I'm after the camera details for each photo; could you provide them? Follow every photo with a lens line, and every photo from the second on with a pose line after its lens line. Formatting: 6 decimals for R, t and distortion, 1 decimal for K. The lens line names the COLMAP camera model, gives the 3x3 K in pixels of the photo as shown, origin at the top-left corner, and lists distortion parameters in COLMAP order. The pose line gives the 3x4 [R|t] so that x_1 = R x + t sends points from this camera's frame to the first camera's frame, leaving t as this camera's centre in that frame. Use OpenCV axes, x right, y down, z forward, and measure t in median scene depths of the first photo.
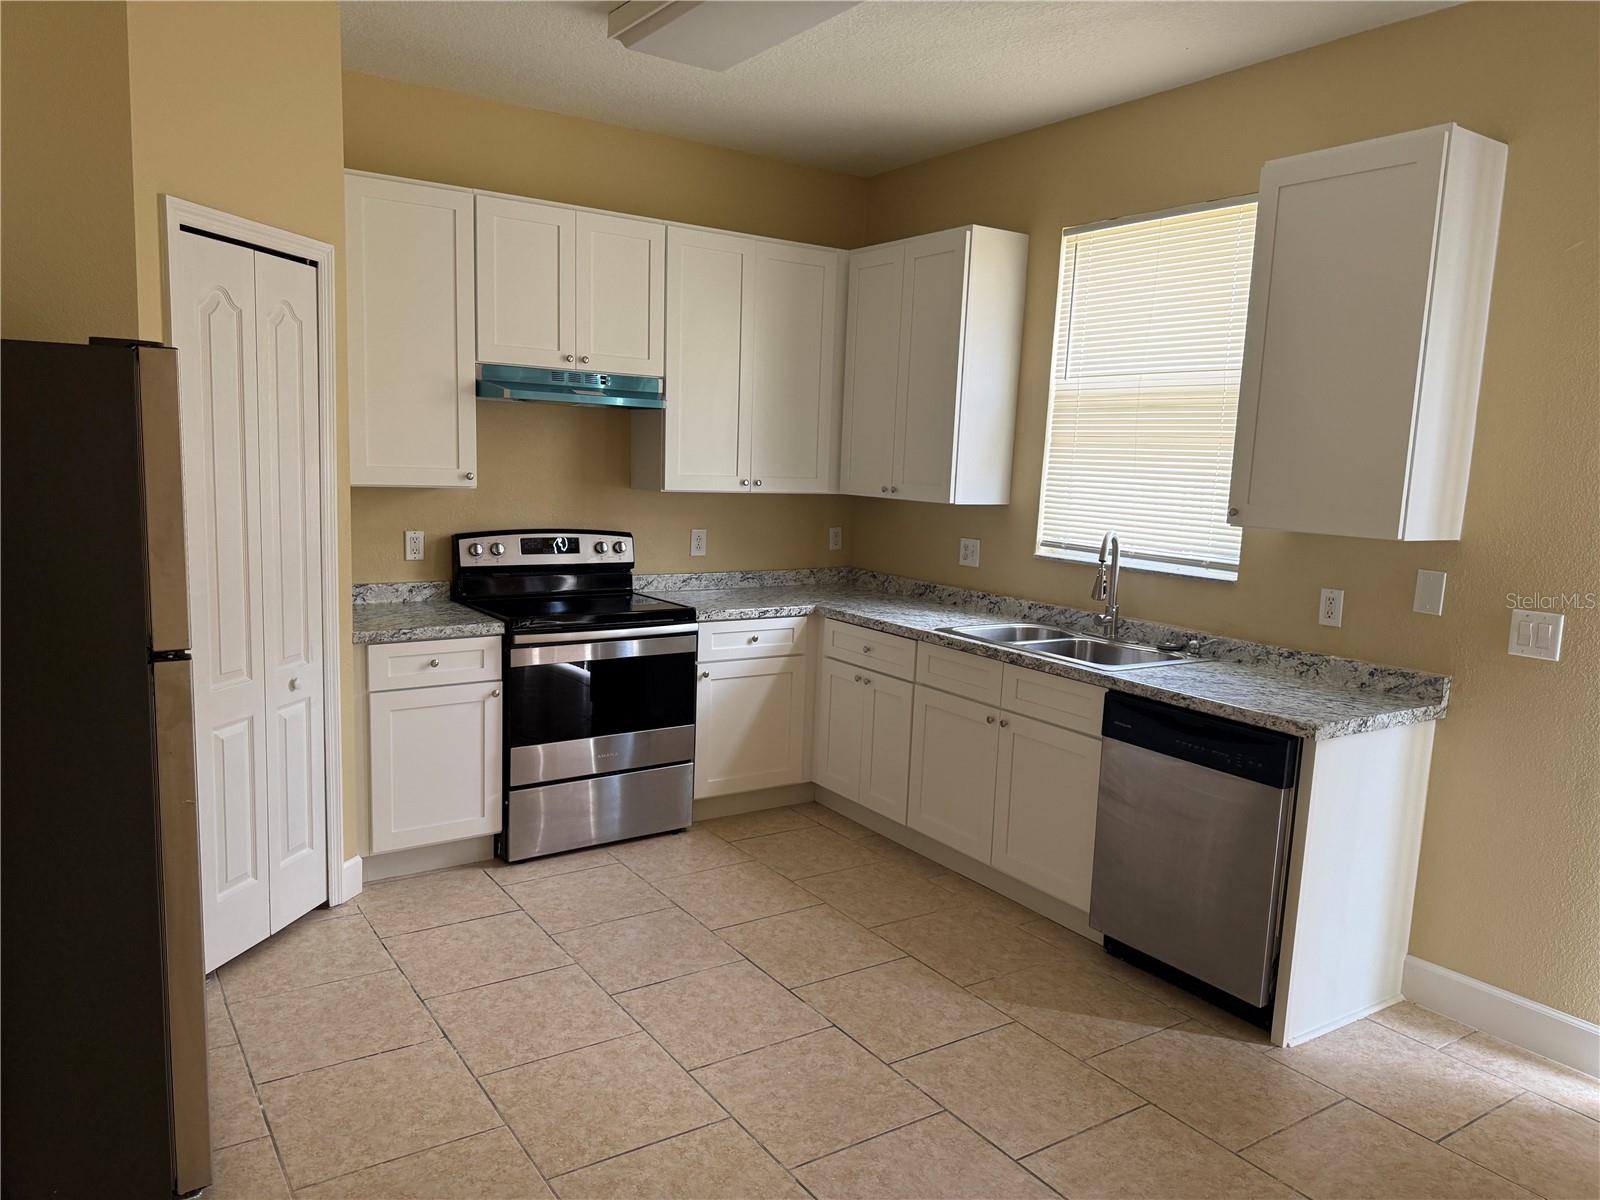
lens RADIAL K [[1123.9, 0, 800.3], [0, 1123.9, 605.6], [0, 0, 1]] dist [0.033116, -0.021601]
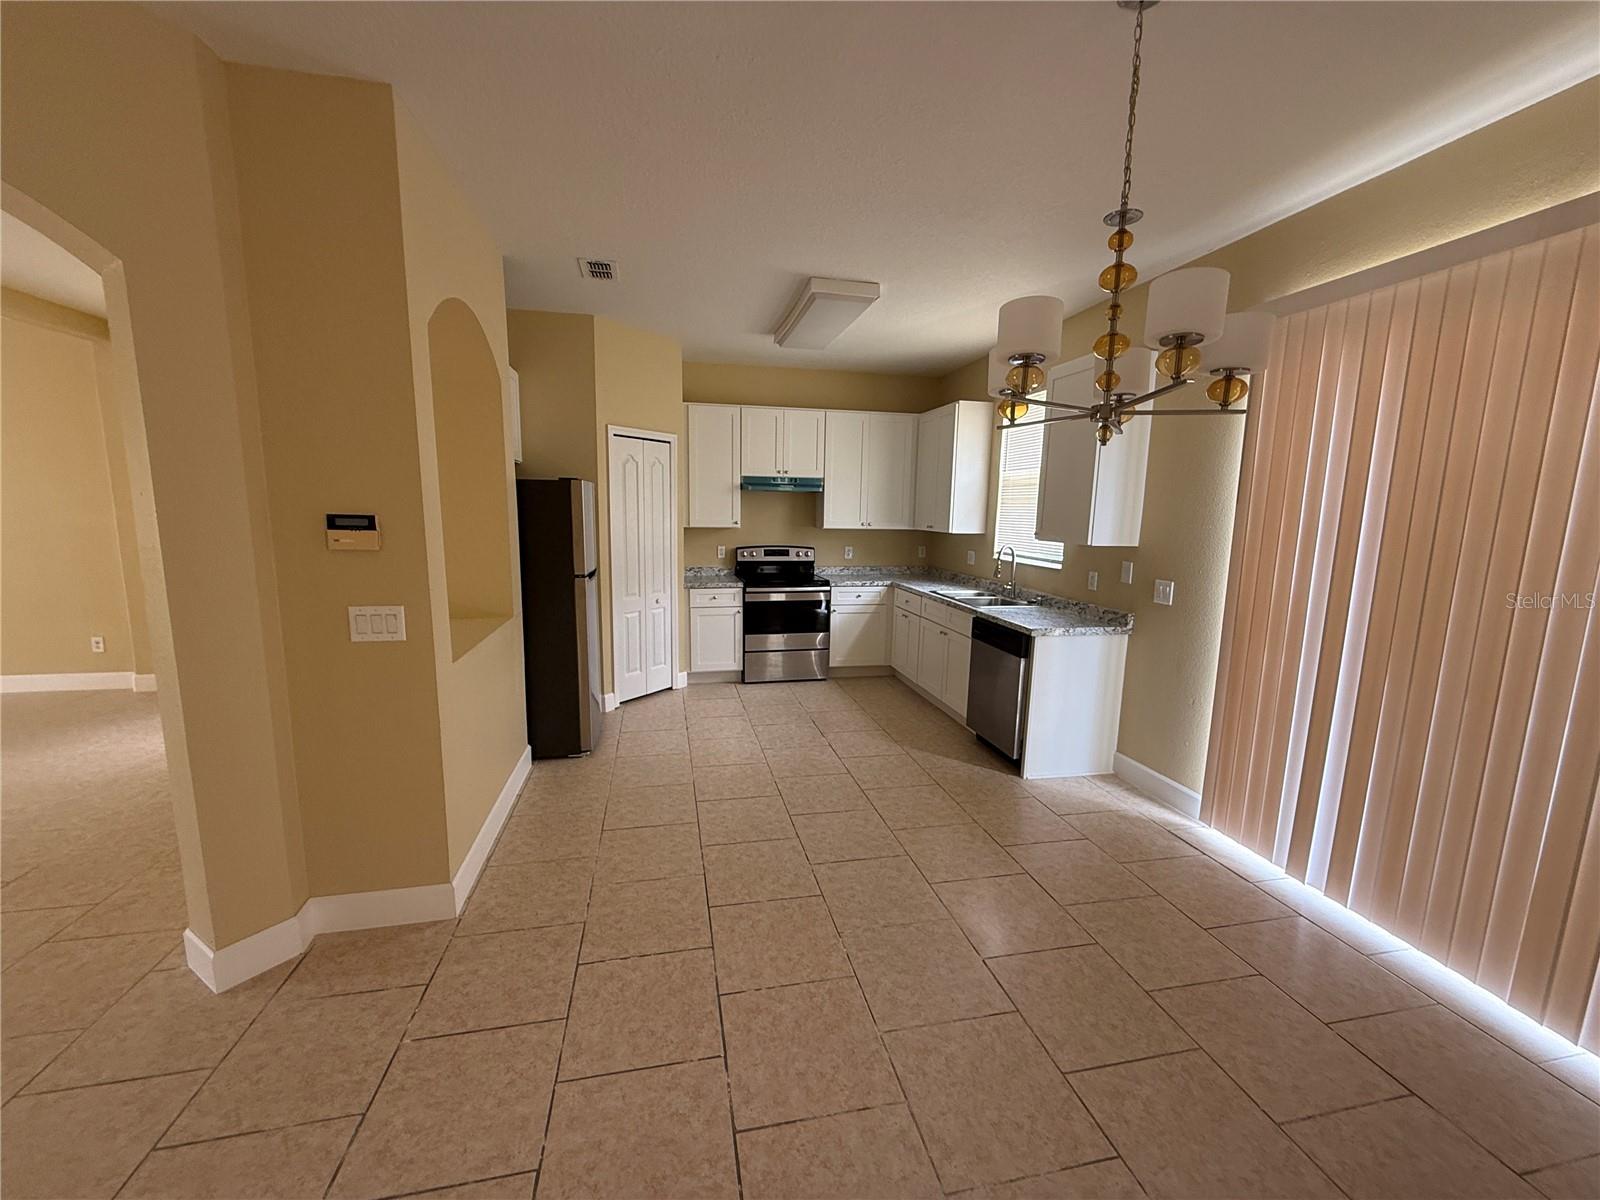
lens RADIAL K [[638.2, 0, 796.8], [0, 638.2, 602.6], [0, 0, 1]] dist [0.001736, -0.000091]
pose [[0.926490, 0.034137, -0.374768, 0.352116], [-0.034680, 0.999384, 0.005298, 0.045761], [0.374718, 0.008088, 0.927104, -0.225413]]
